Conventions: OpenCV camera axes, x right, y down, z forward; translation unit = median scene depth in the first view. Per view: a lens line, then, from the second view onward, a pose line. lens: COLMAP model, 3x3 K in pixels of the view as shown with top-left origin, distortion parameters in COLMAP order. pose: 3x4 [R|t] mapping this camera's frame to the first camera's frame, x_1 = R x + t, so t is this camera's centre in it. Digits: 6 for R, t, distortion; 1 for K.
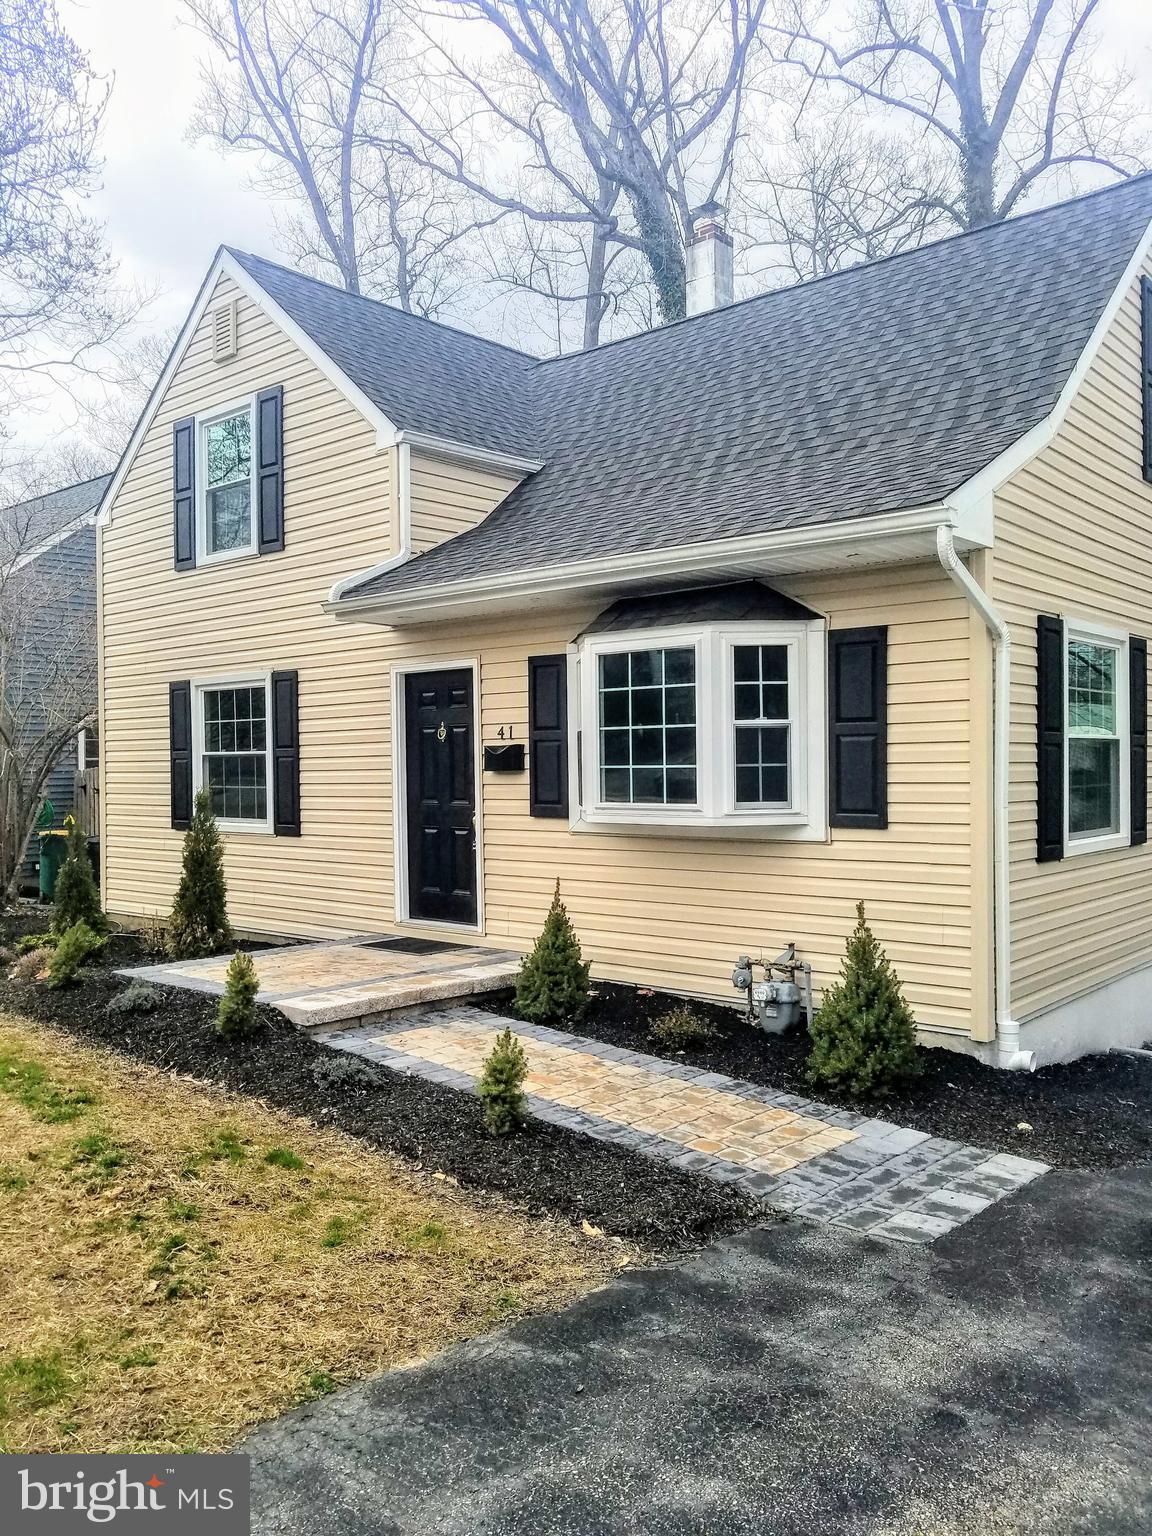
lens RADIAL K [[1204.0, 0, 557.3], [0, 1204.0, 767.7], [0, 0, 1]] dist [-0.031342, 0.001733]
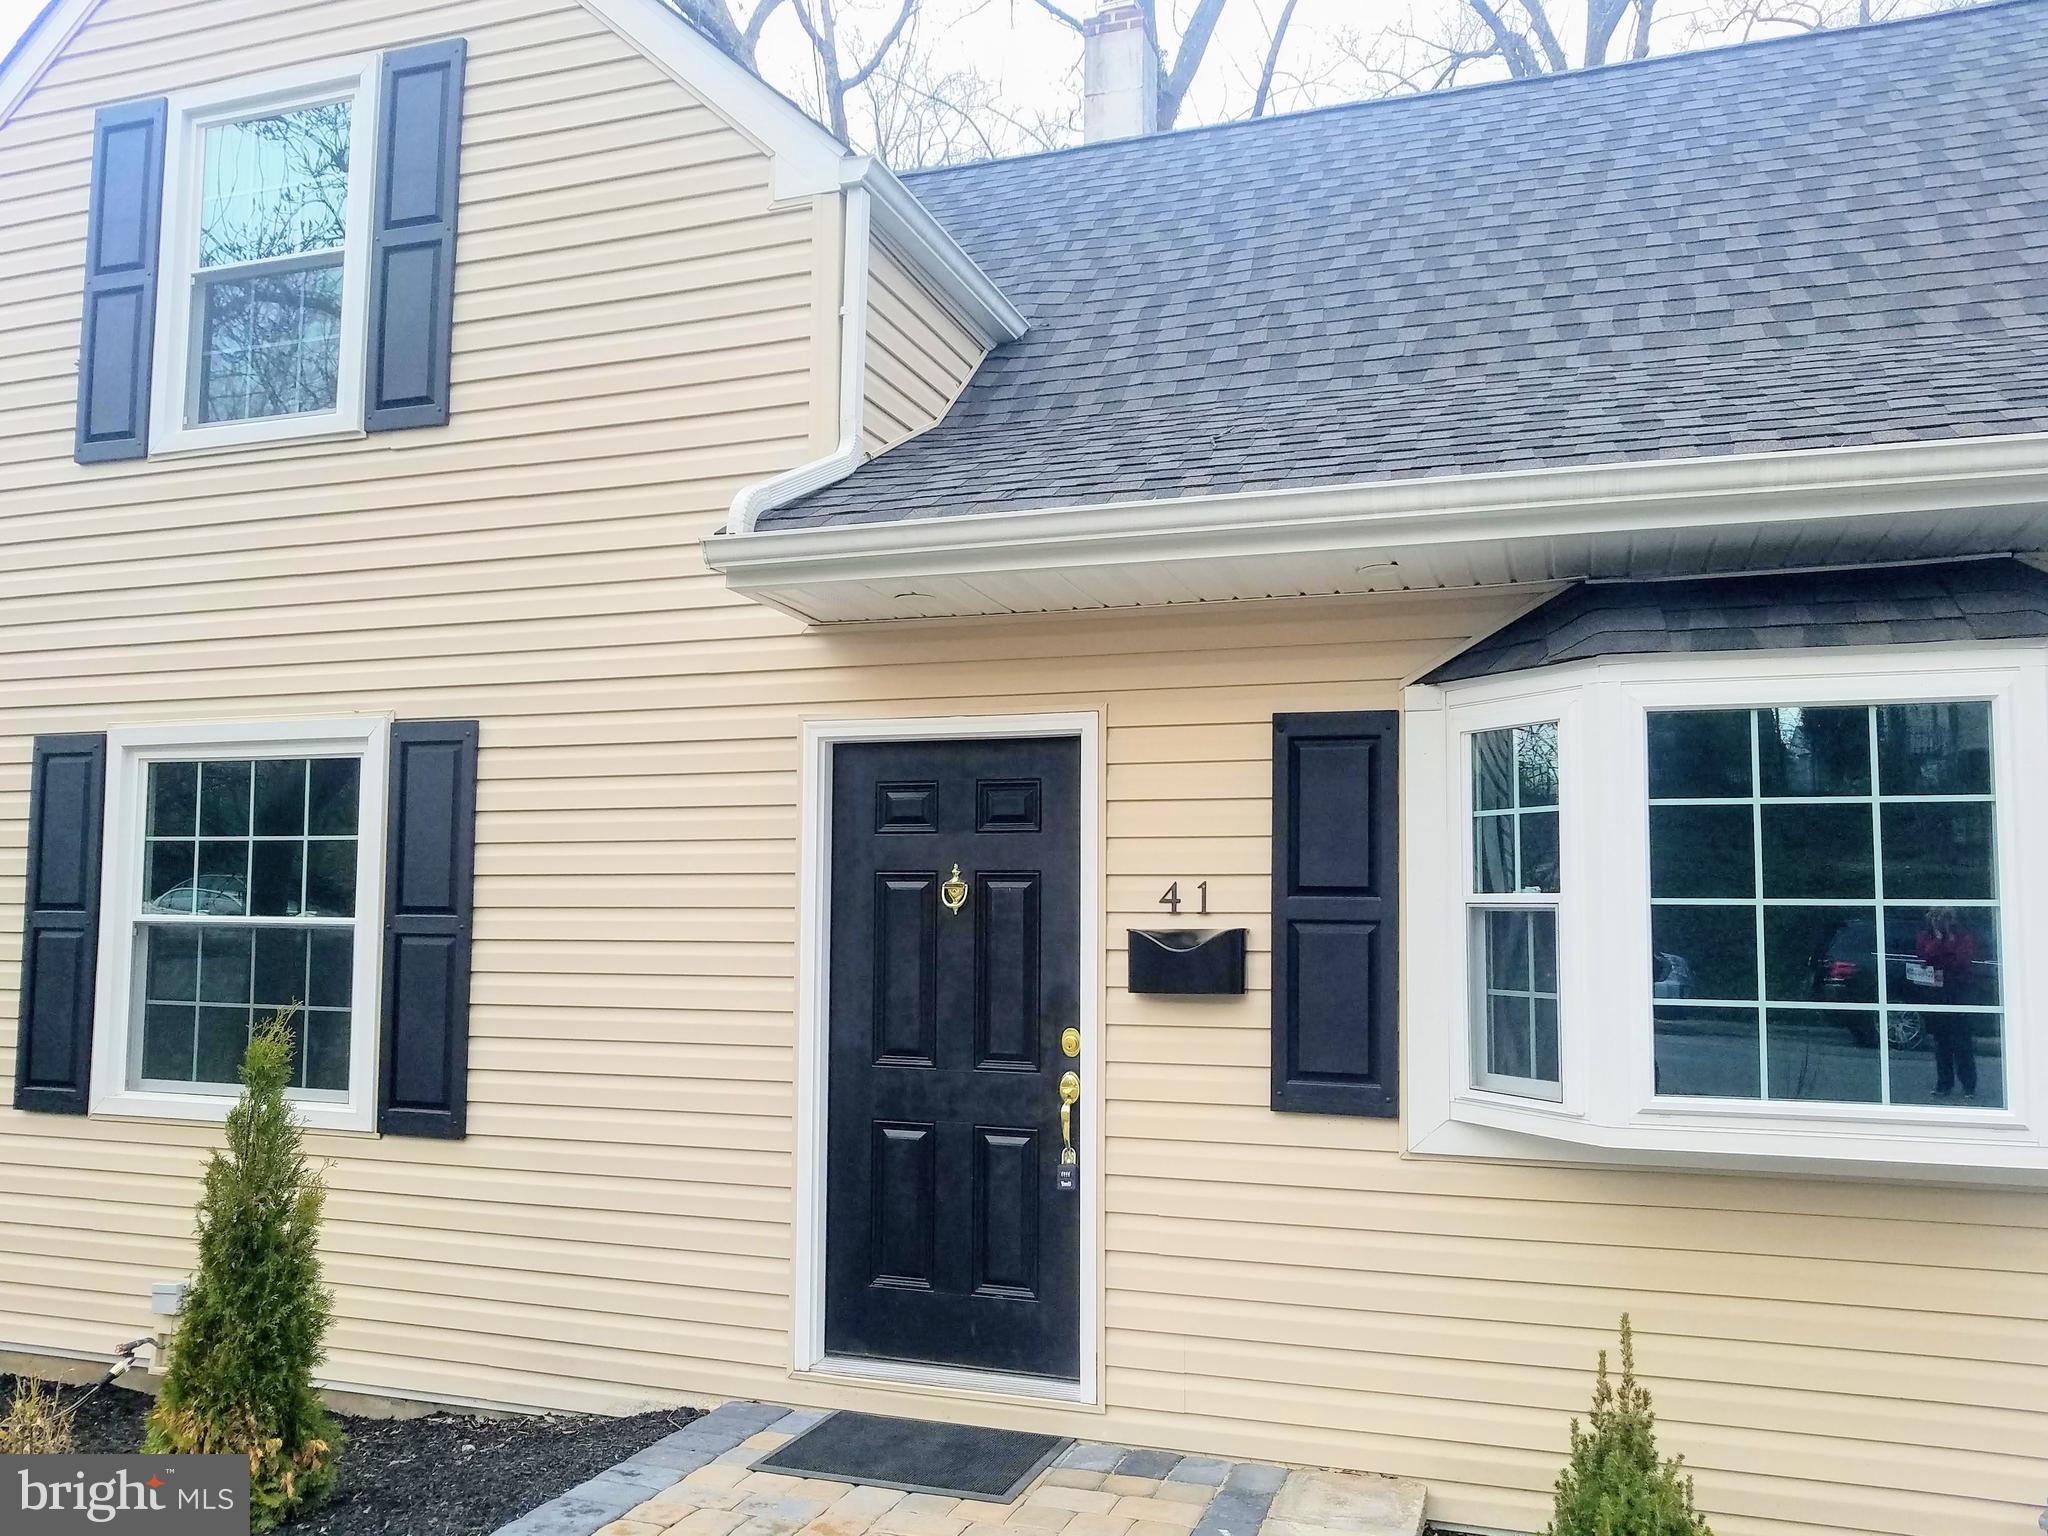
lens RADIAL K [[1605.3, 0, 1030.8], [0, 1605.3, 787.3], [0, 0, 1]] dist [-0.031342, 0.001733]
pose [[0.919199, 0.049263, 0.390701, -0.263393], [-0.016349, 0.996063, -0.087127, -0.015875], [-0.393455, 0.073699, 0.916385, 0.456139]]
